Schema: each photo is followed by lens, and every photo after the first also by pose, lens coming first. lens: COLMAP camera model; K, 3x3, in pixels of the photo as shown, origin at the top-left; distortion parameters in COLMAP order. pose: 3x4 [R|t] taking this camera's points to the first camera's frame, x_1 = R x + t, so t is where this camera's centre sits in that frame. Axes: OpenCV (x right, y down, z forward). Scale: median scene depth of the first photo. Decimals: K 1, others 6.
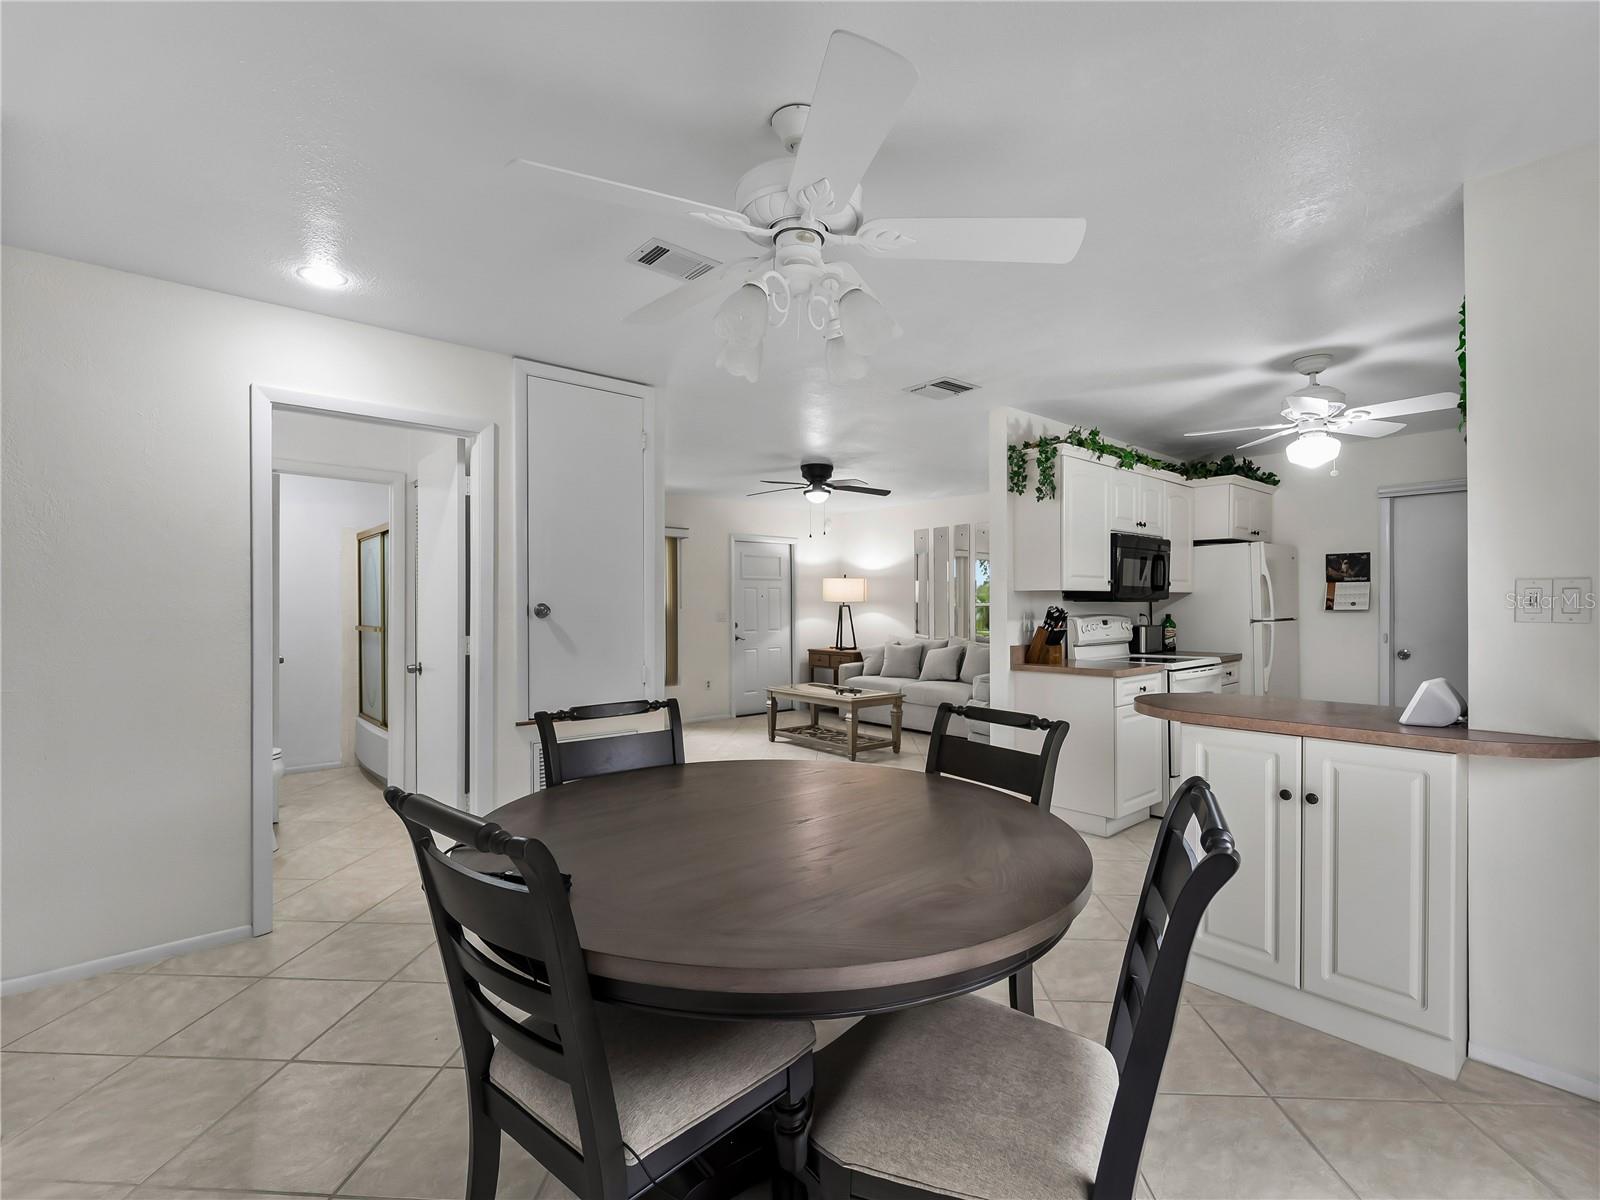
lens RADIAL K [[703.9, 0, 800.0], [0, 703.9, 600.0], [0, 0, 1]] dist [0.003976, 0.000539]
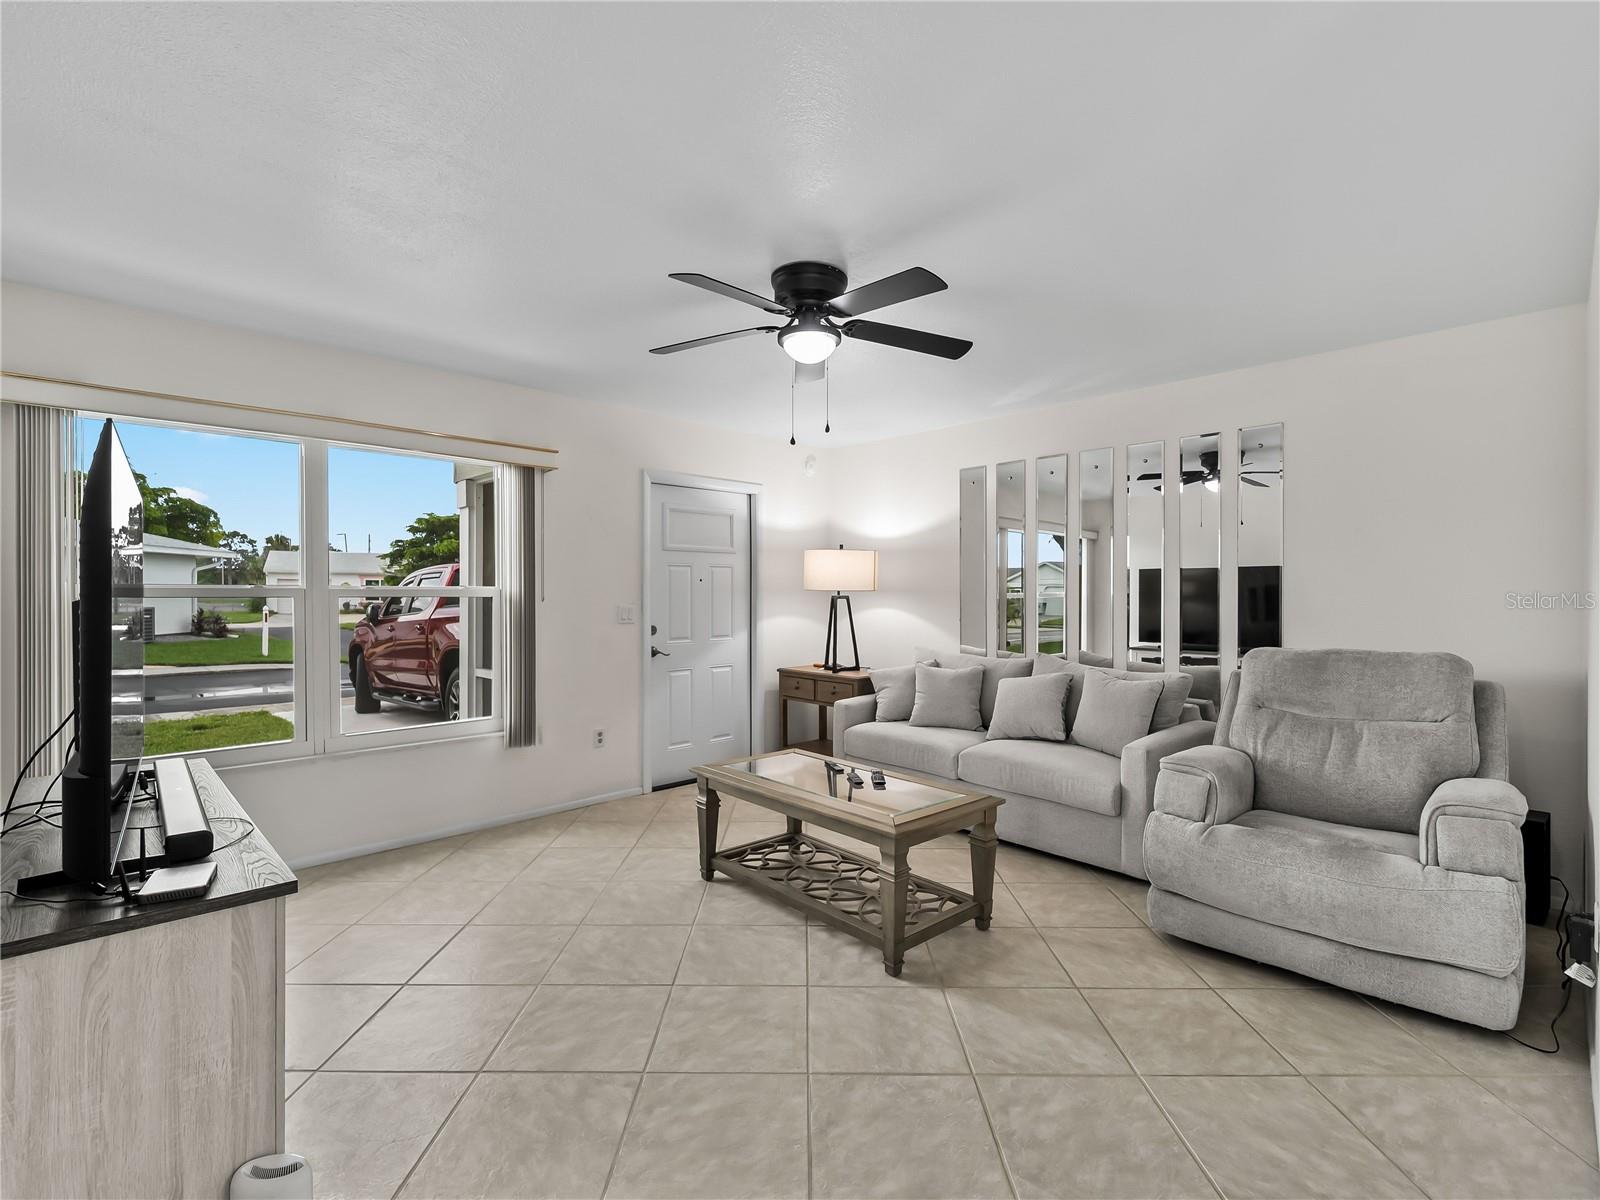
lens RADIAL K [[703.9, 0, 800.0], [0, 703.9, 600.0], [0, 0, 1]] dist [0.003976, 0.000539]
pose [[0.998514, 0.004850, 0.054275, -0.002744], [-0.005804, 0.999831, 0.017446, 0.000758], [-0.054181, -0.017735, 0.998374, 0.421315]]
